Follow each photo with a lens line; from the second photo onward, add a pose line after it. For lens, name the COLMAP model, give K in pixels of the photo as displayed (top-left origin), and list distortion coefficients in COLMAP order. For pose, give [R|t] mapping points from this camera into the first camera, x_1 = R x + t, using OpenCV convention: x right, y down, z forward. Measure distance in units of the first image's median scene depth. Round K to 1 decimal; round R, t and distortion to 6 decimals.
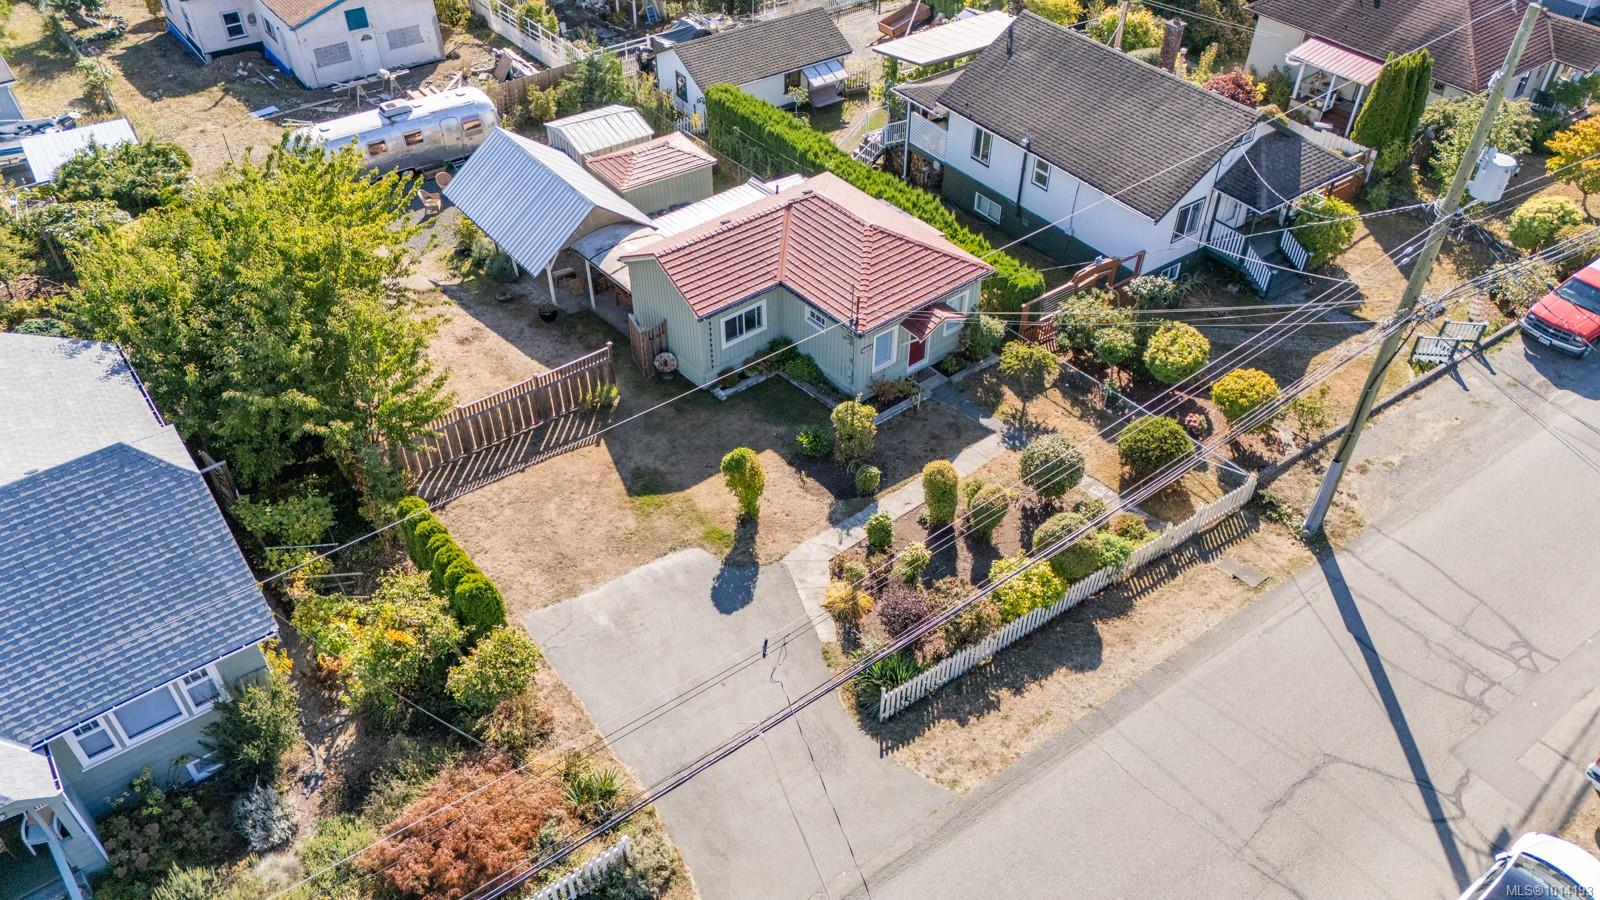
lens RADIAL K [[1074.1, 0, 800.0], [0, 1074.1, 450.0], [0, 0, 1]] dist [0.003607, -0.000262]
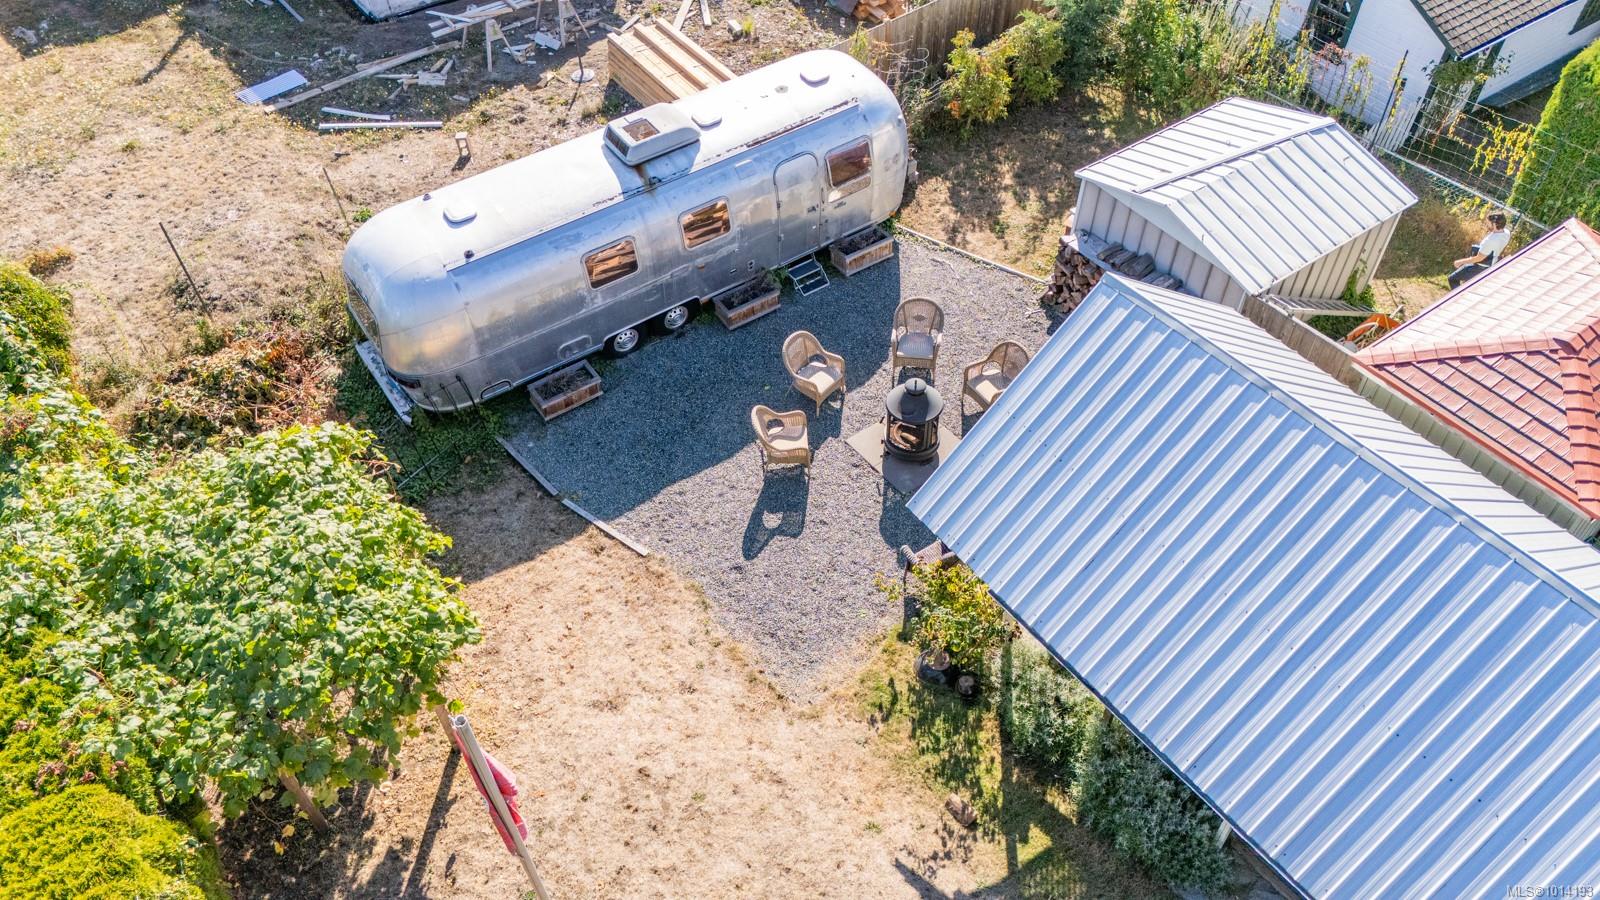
lens RADIAL K [[1074.1, 0, 800.0], [0, 1074.1, 450.0], [0, 0, 1]] dist [0.003607, -0.000262]
pose [[0.999489, 0.004125, -0.031683, -0.285111], [0.000322, 0.990277, 0.139111, -0.238370], [0.031949, -0.139051, 0.989770, 0.583543]]
